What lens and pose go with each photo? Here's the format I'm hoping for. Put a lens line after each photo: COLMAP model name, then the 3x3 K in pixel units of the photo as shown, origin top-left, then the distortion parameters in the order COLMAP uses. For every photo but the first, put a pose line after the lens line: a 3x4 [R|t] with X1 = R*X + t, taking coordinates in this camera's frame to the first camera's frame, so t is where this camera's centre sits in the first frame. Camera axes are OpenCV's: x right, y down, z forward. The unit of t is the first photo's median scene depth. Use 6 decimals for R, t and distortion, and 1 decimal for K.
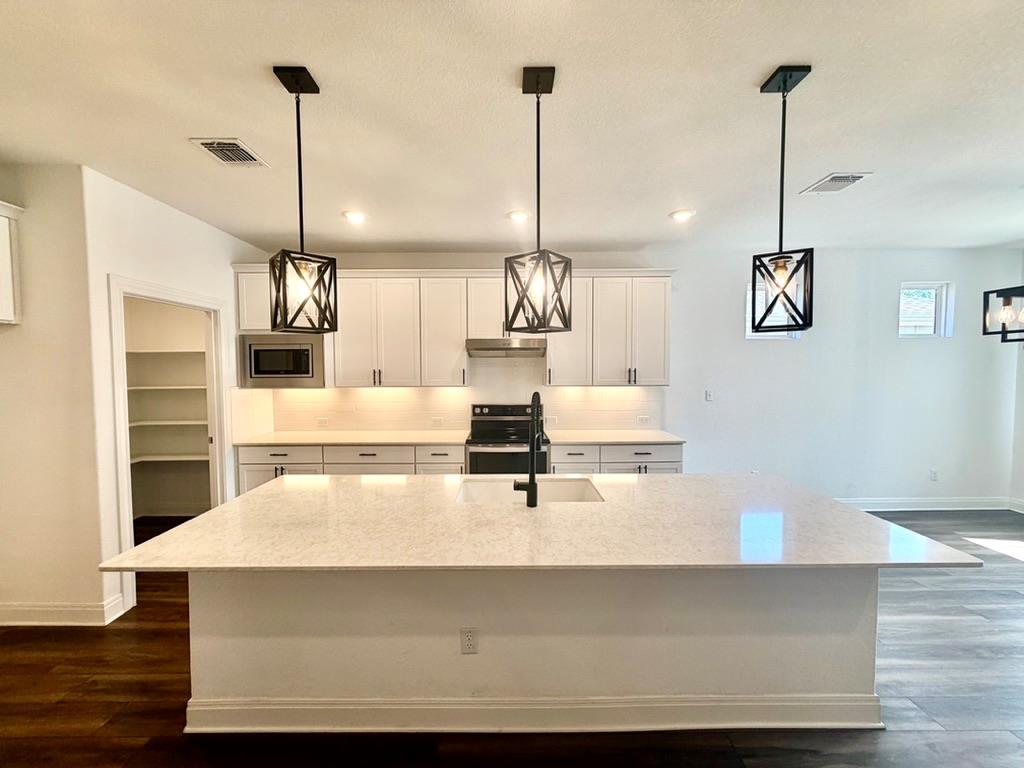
lens RADIAL K [[399.9, 0, 512.0], [0, 399.9, 384.0], [0, 0, 1]] dist [-0.001131, -0.000035]
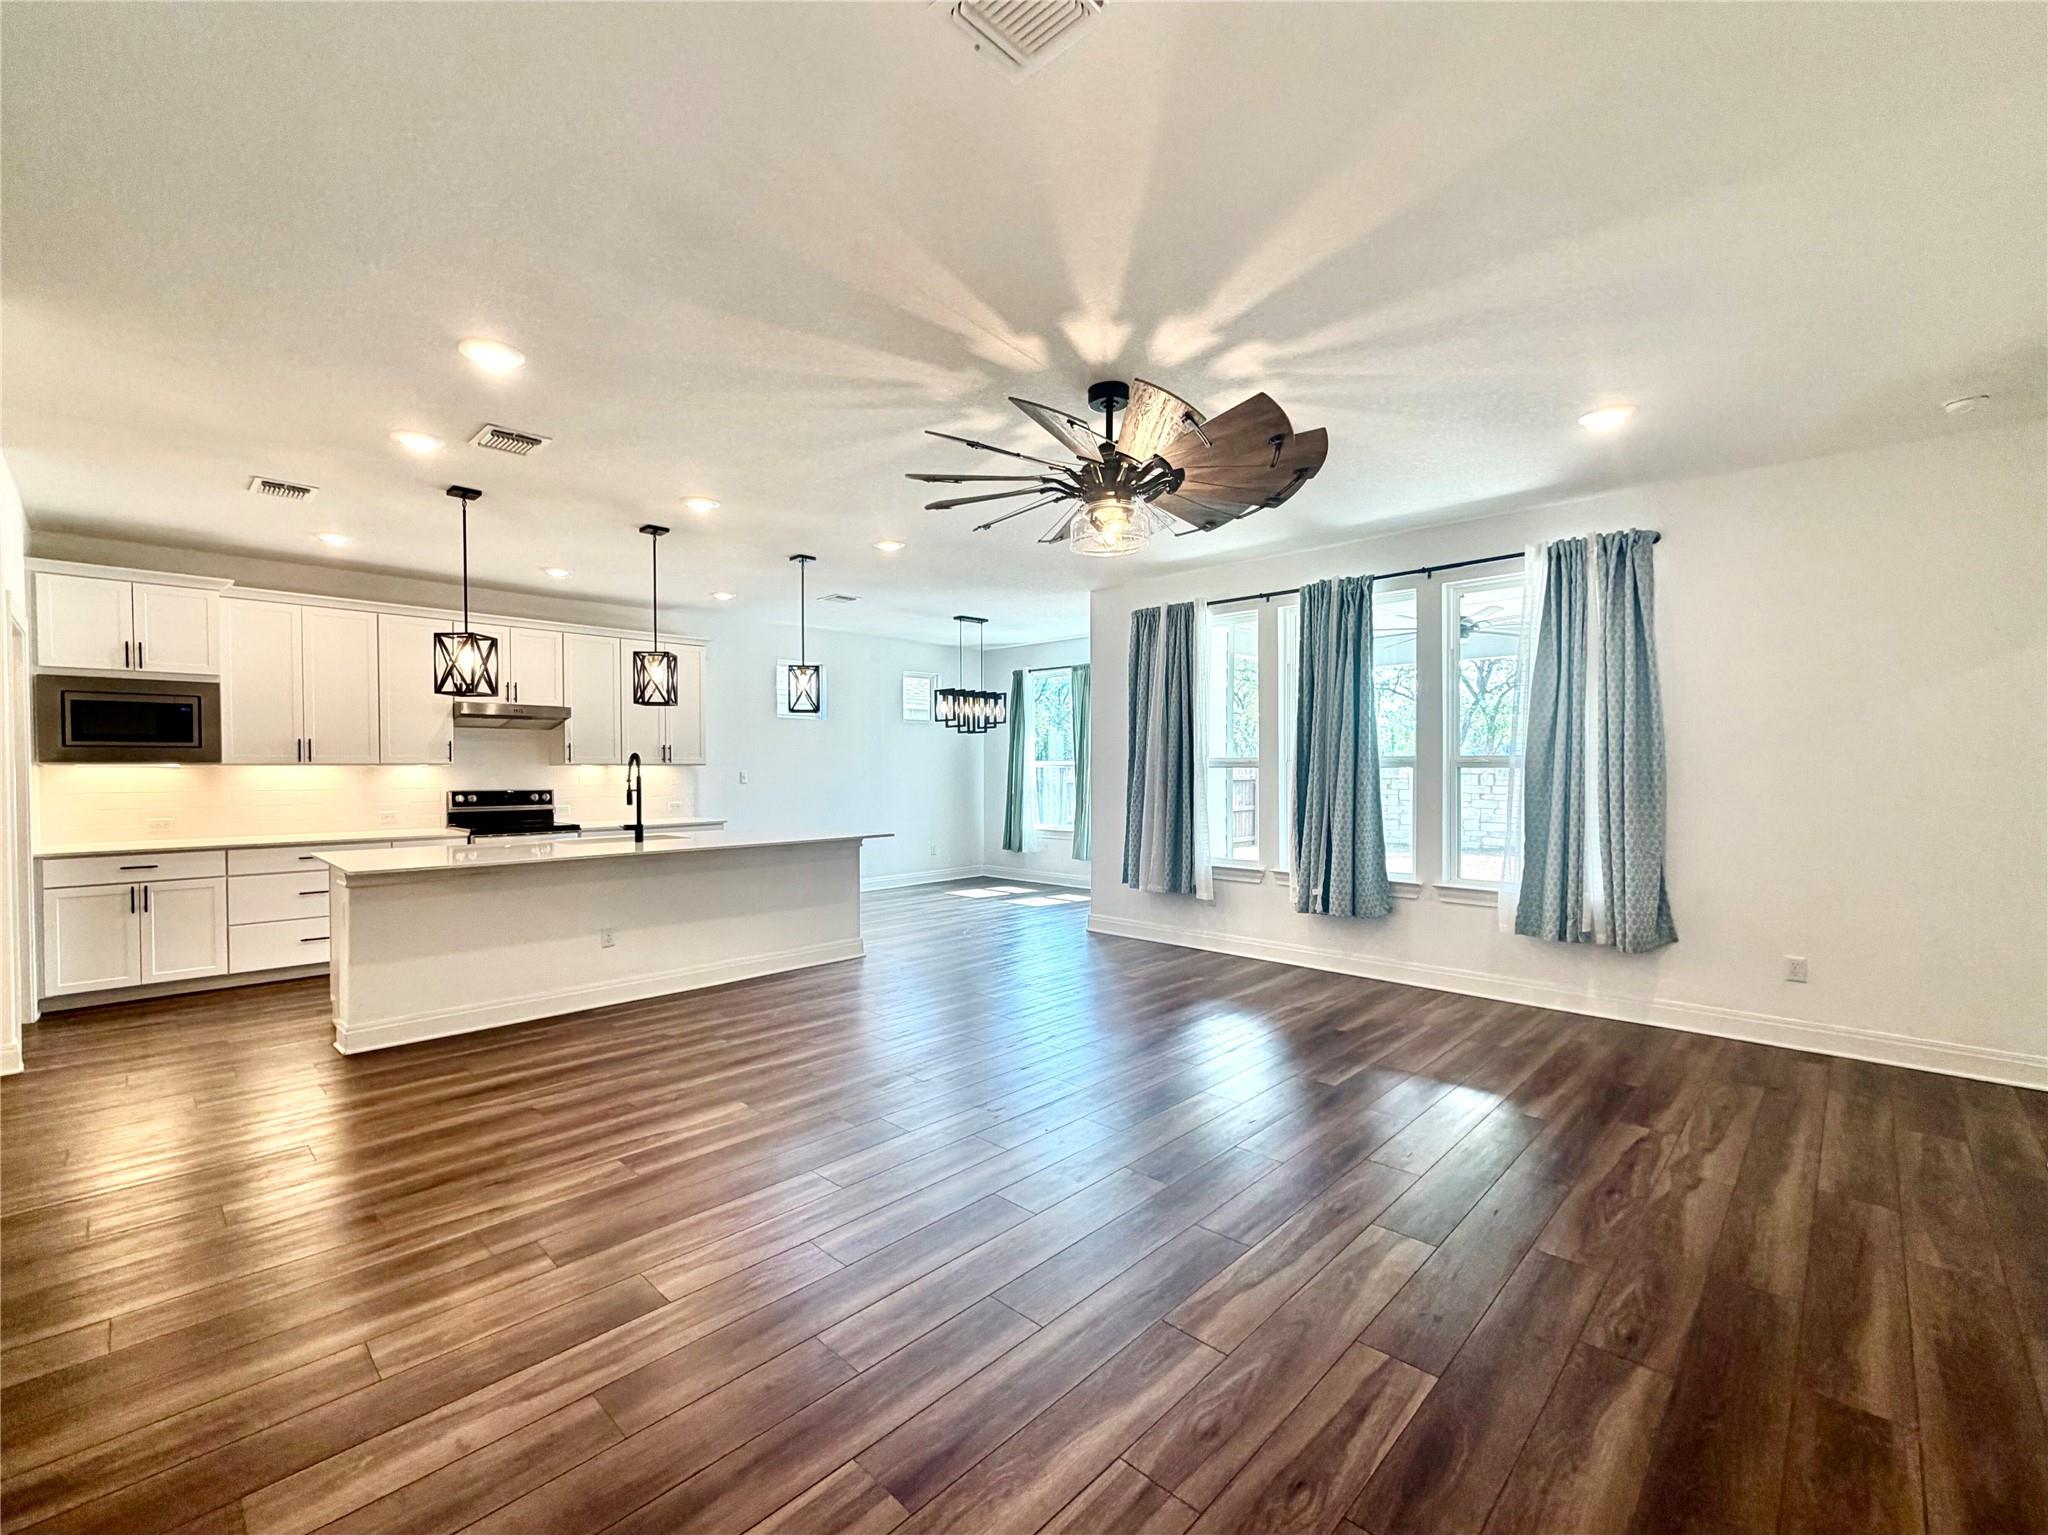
lens RADIAL K [[876.8, 0, 985.8], [0, 876.8, 777.1], [0, 0, 1]] dist [-0.000945, -0.000241]
pose [[0.711672, -0.004644, 0.702496, -0.606547], [0.031648, 0.999175, -0.025457, 0.112076], [-0.701798, 0.040350, 0.711232, -0.947177]]
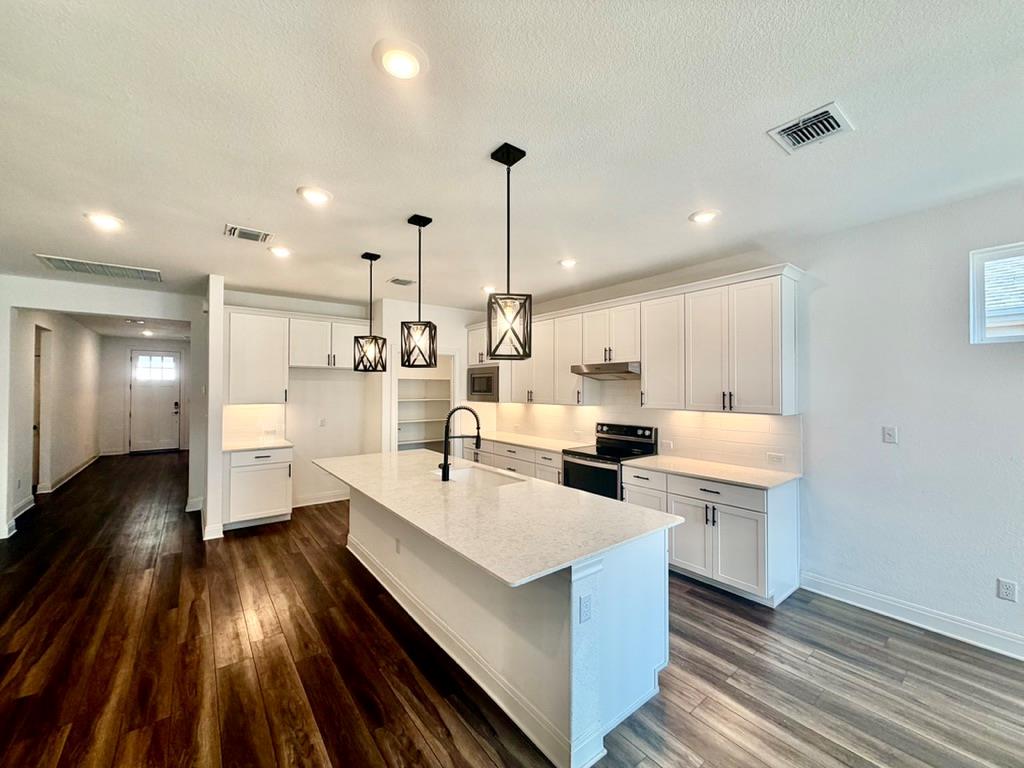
lens RADIAL K [[410.7, 0, 510.8], [0, 410.7, 400.5], [0, 0, 1]] dist [0.000203, 0.000043]
pose [[0.605906, 0.027836, -0.795049, 0.764726], [-0.035639, 0.999334, 0.007827, -0.011740], [0.794737, 0.023593, 0.606495, 0.126253]]
